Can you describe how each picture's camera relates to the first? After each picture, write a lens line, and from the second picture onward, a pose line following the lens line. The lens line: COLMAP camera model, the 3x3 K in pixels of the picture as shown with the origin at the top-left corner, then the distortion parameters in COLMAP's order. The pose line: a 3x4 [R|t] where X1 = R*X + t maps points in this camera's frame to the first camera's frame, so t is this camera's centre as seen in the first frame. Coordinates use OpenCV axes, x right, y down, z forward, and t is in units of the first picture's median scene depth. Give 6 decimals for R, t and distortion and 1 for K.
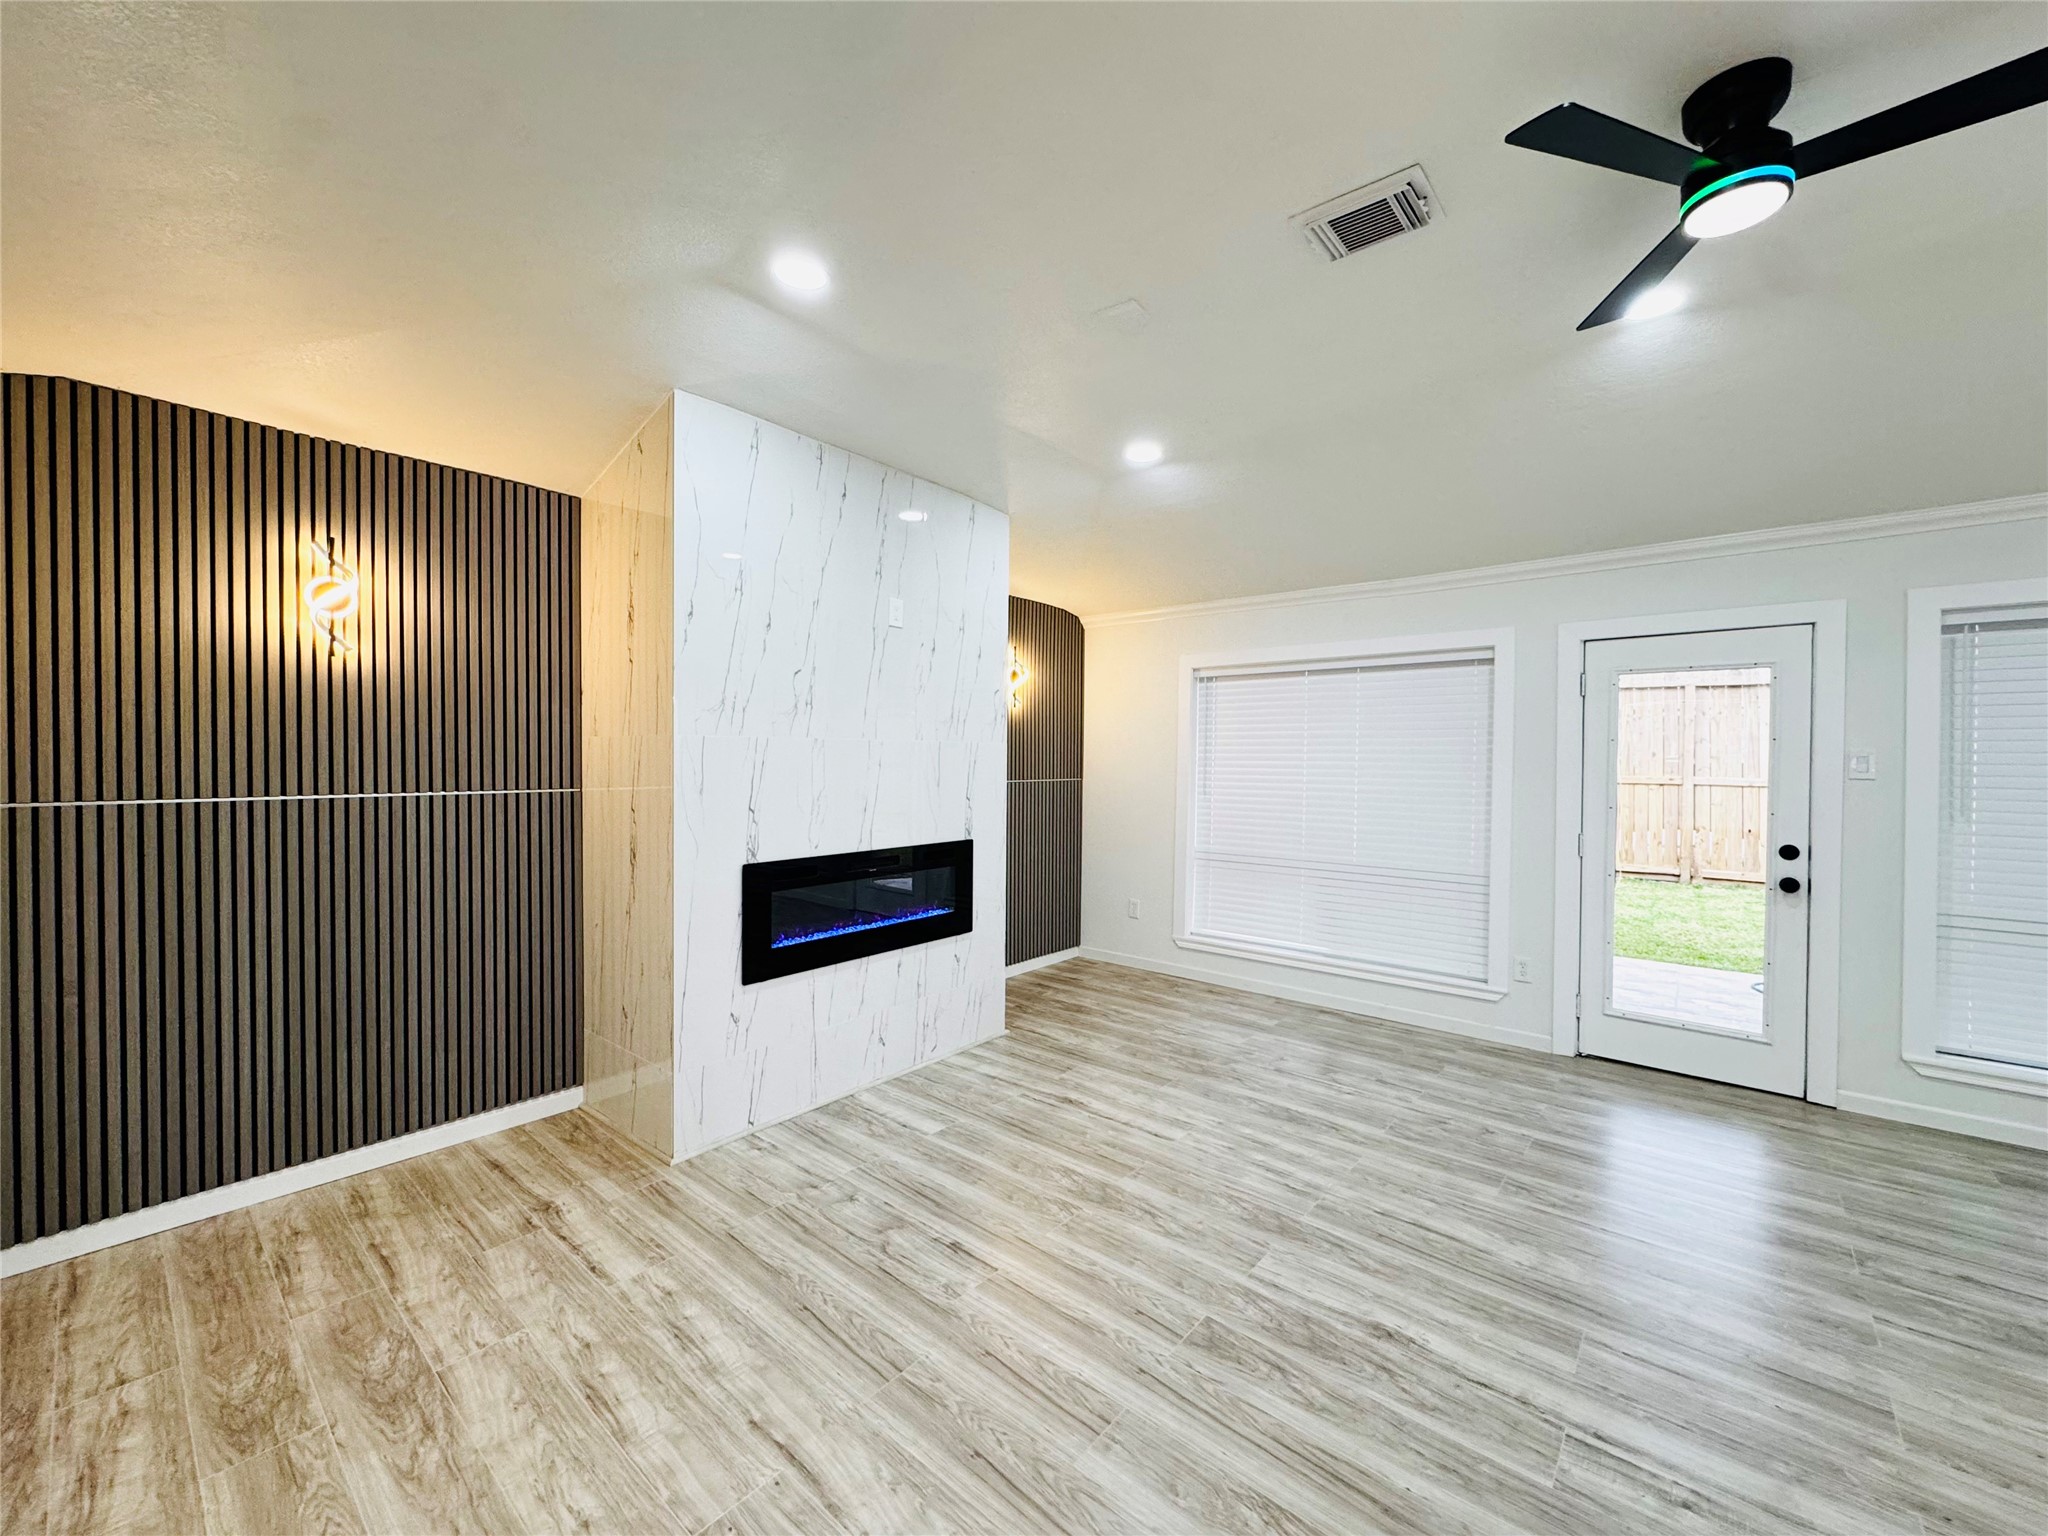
lens RADIAL K [[816.0, 0, 1021.4], [0, 816.0, 769.0], [0, 0, 1]] dist [-0.005440, 0.000569]
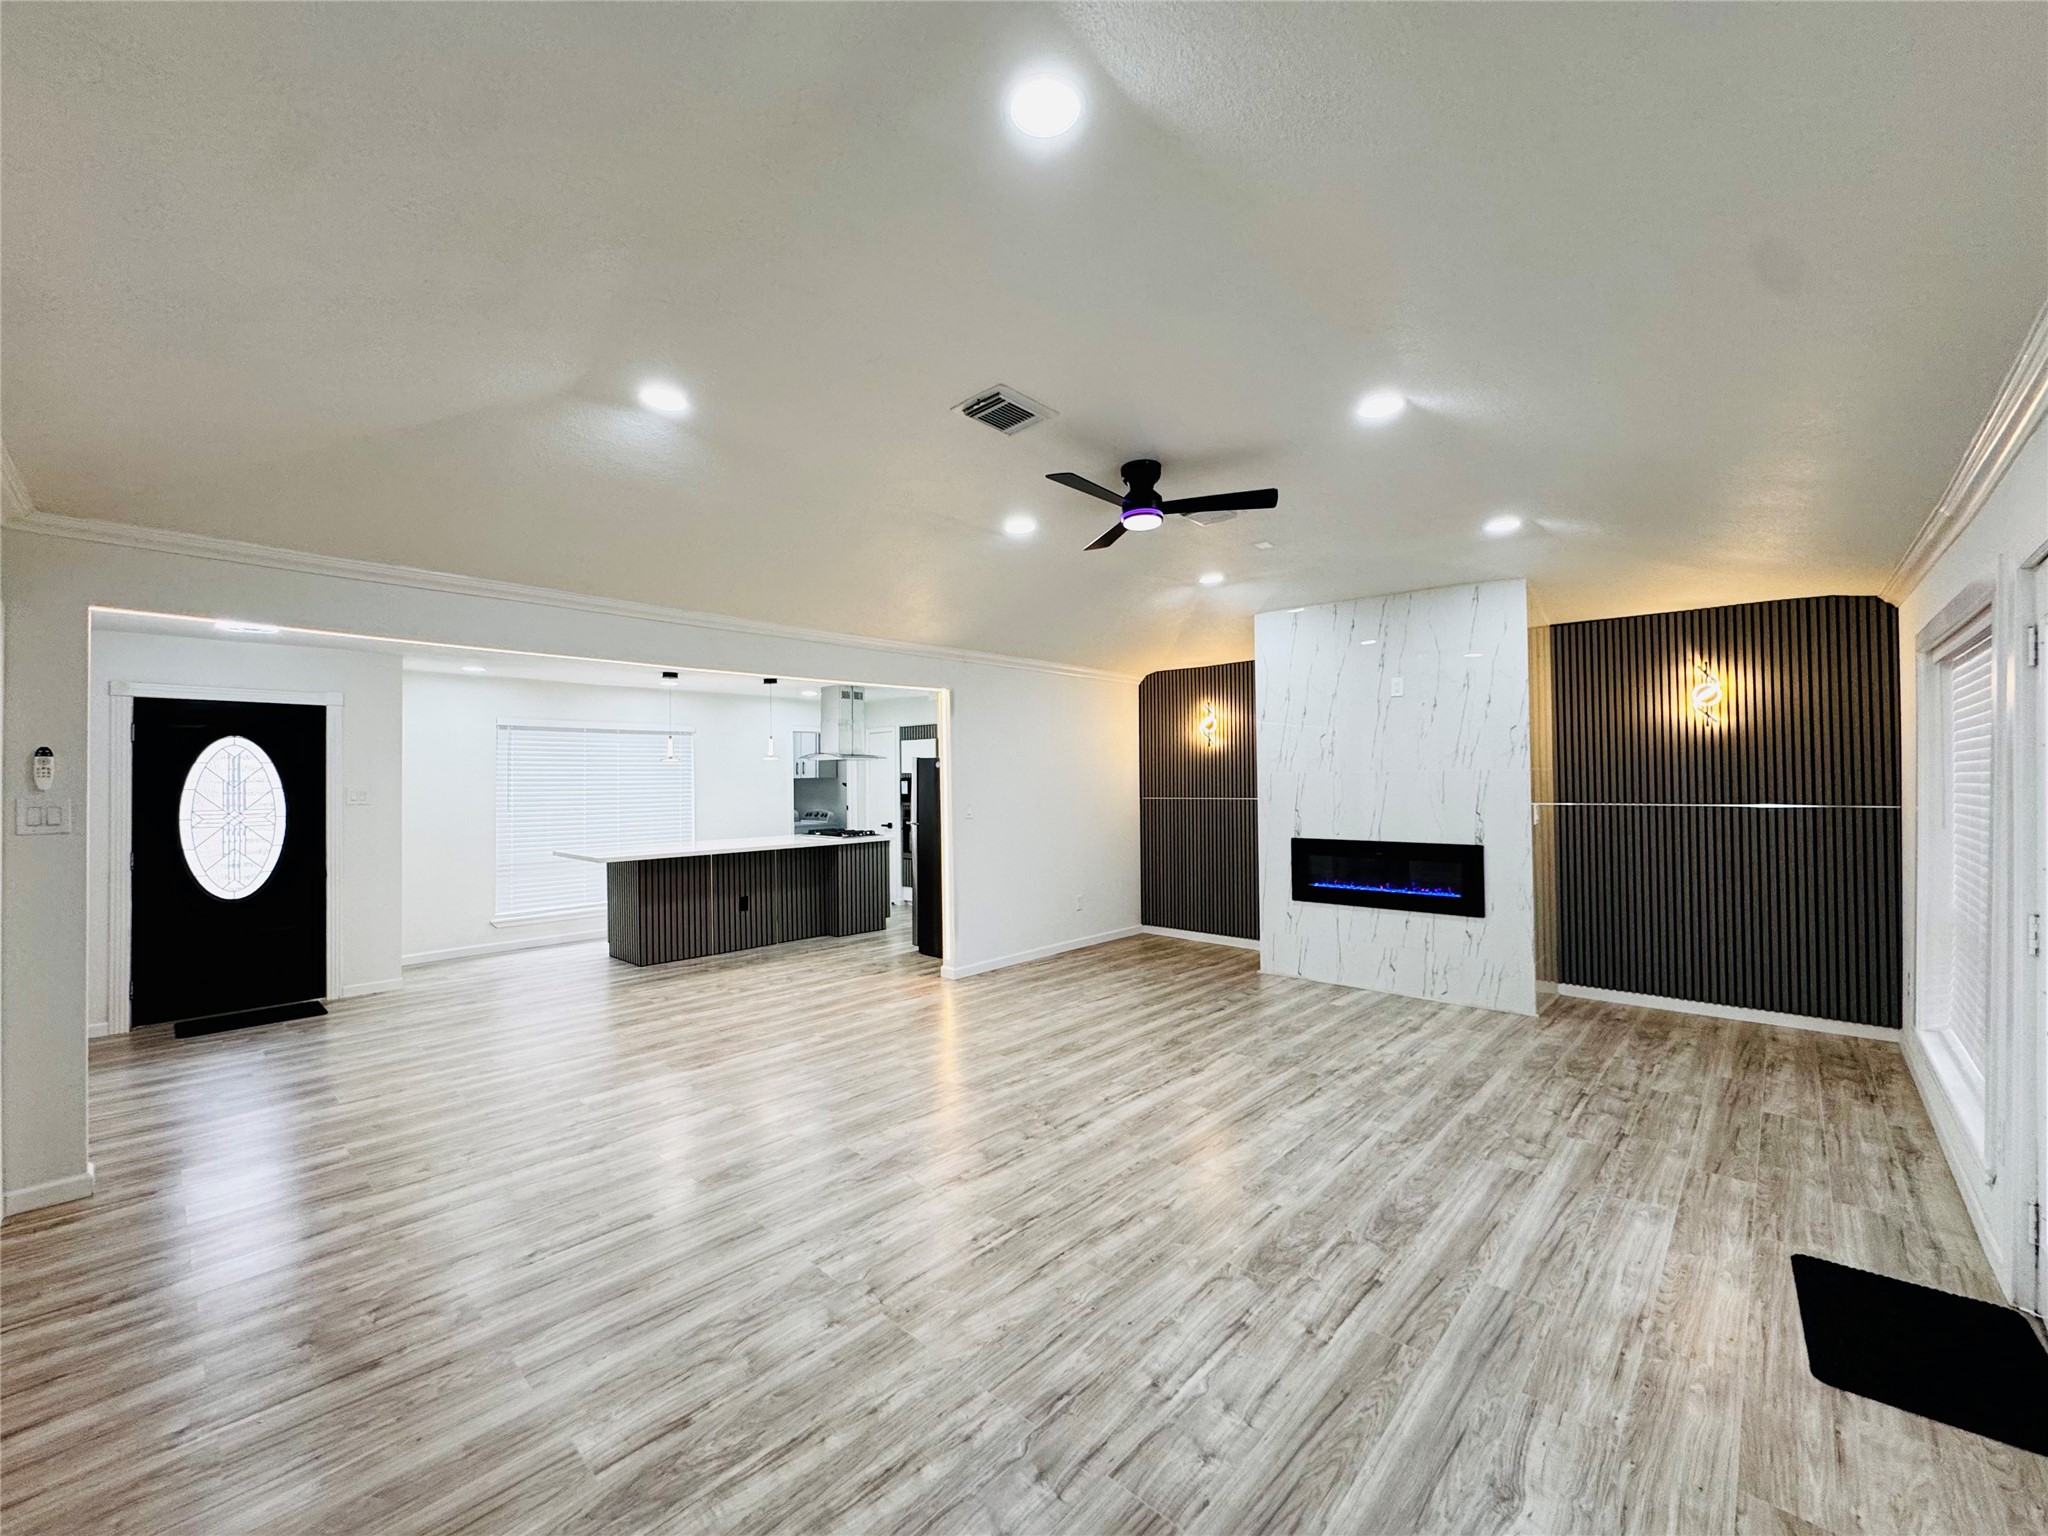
lens RADIAL K [[816.0, 0, 1021.4], [0, 816.0, 769.0], [0, 0, 1]] dist [-0.005440, 0.000569]
pose [[-0.041873, -0.019786, -0.998927, 1.553603], [-0.005221, 0.999795, -0.019584, -0.006551], [0.999109, 0.004395, -0.041968, 0.404611]]
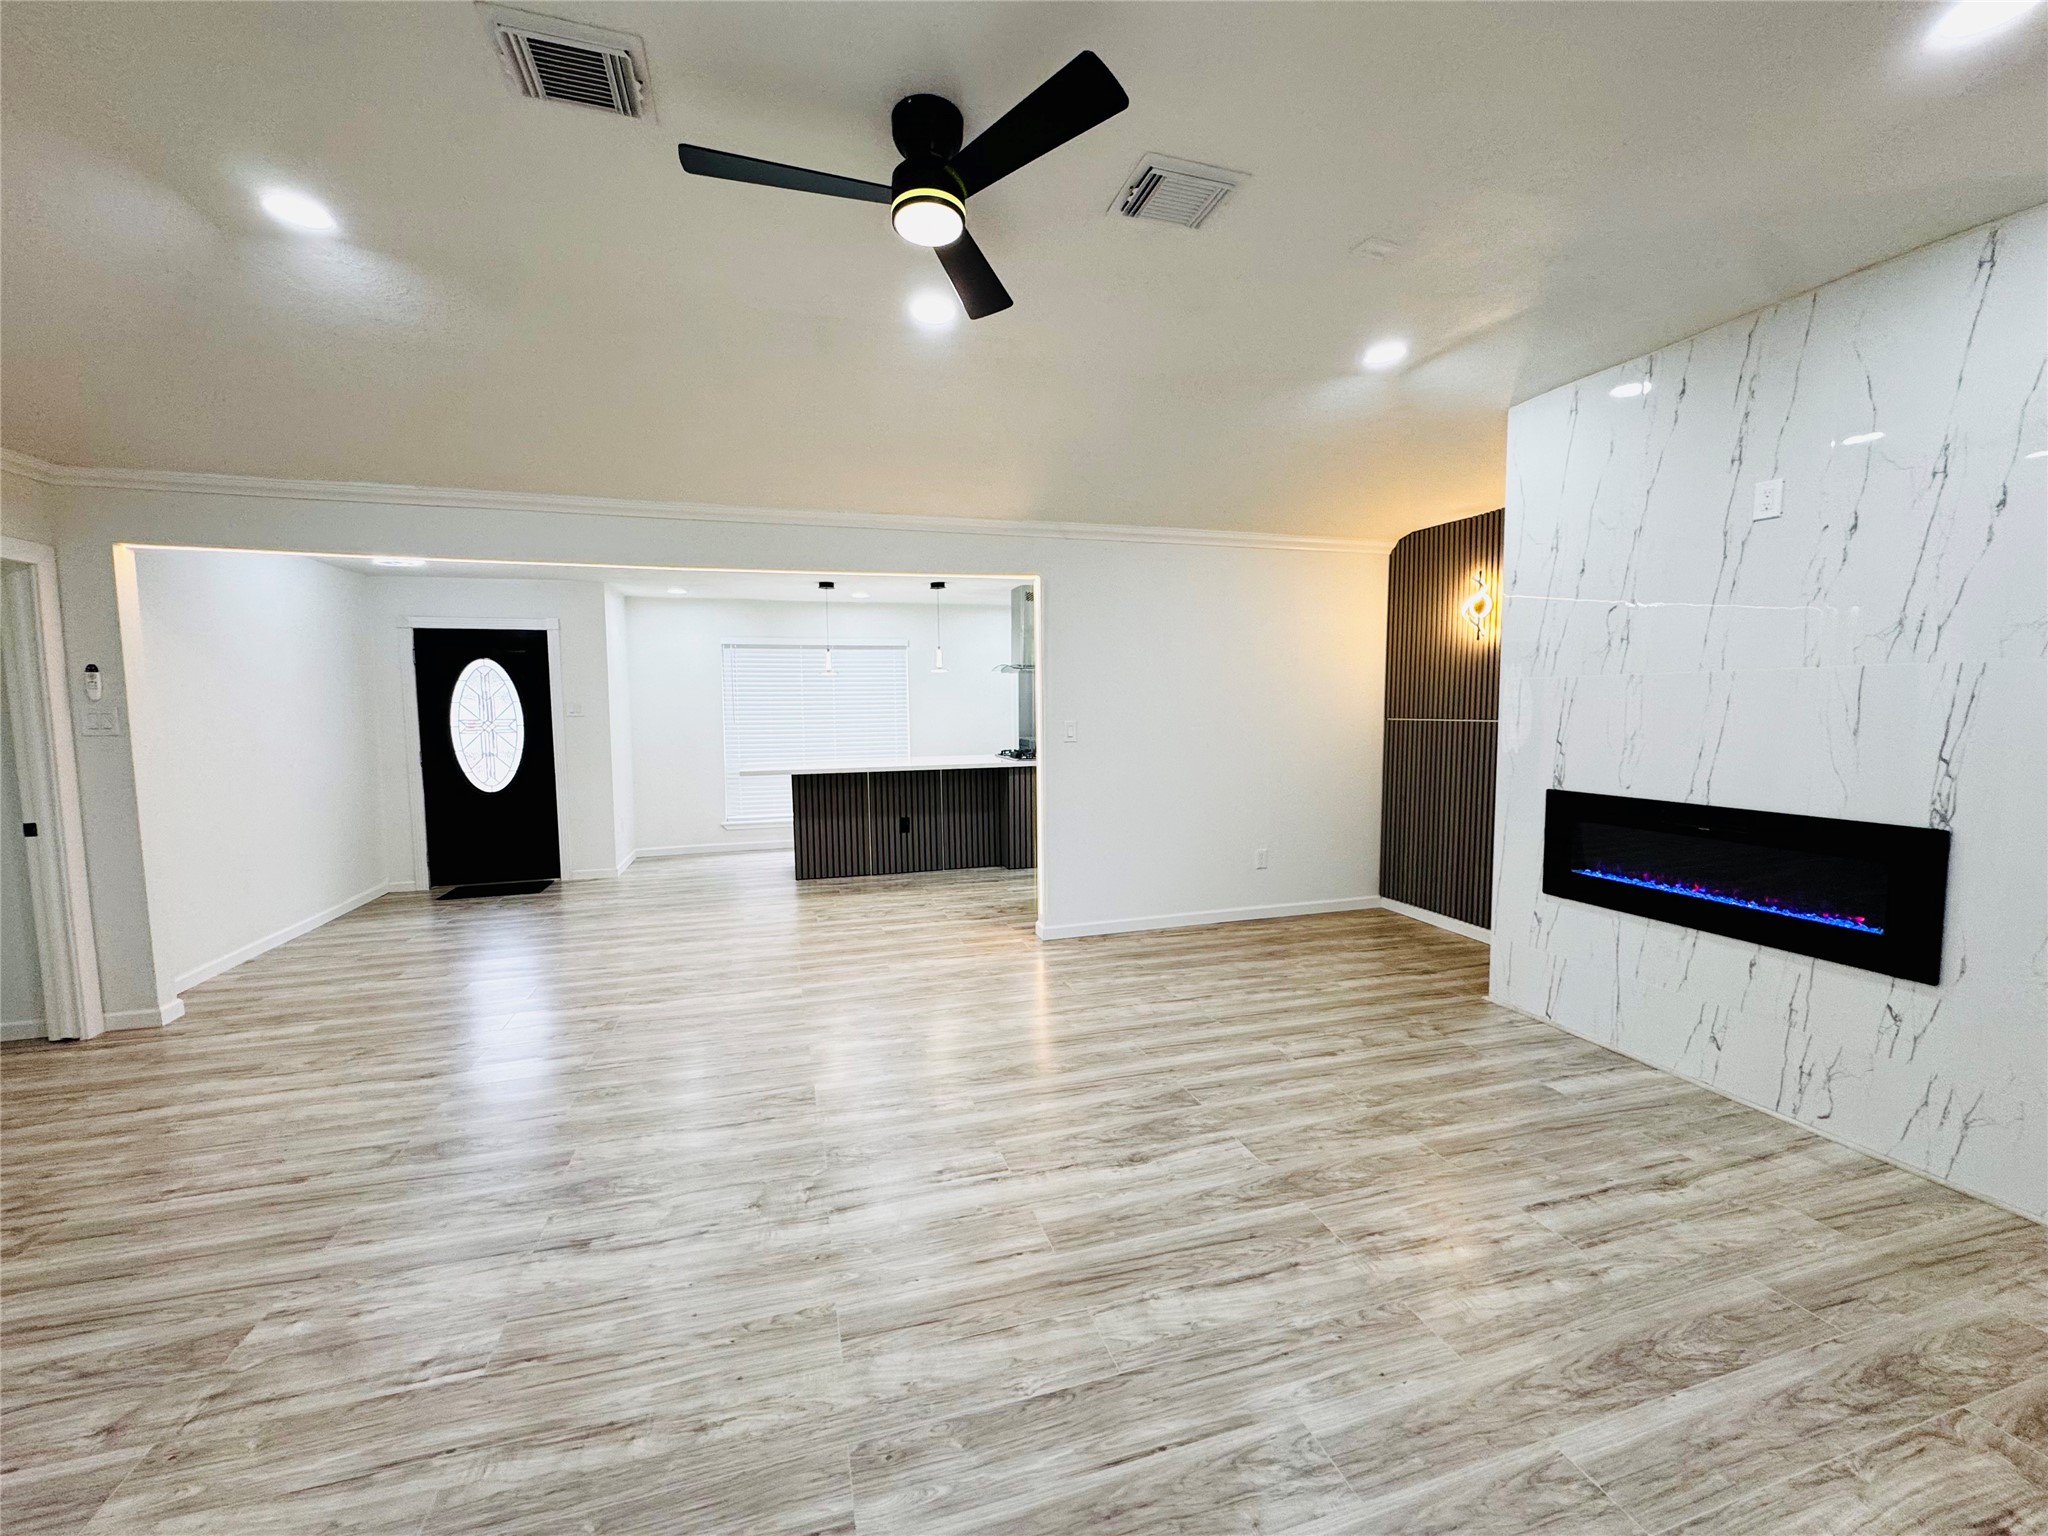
lens RADIAL K [[816.0, 0, 1021.4], [0, 816.0, 769.0], [0, 0, 1]] dist [-0.005440, 0.000569]
pose [[-0.537631, 0.066689, -0.840539, 0.964261], [-0.006905, 0.996486, 0.083479, -0.001975], [0.843152, 0.050685, -0.535281, 0.928193]]
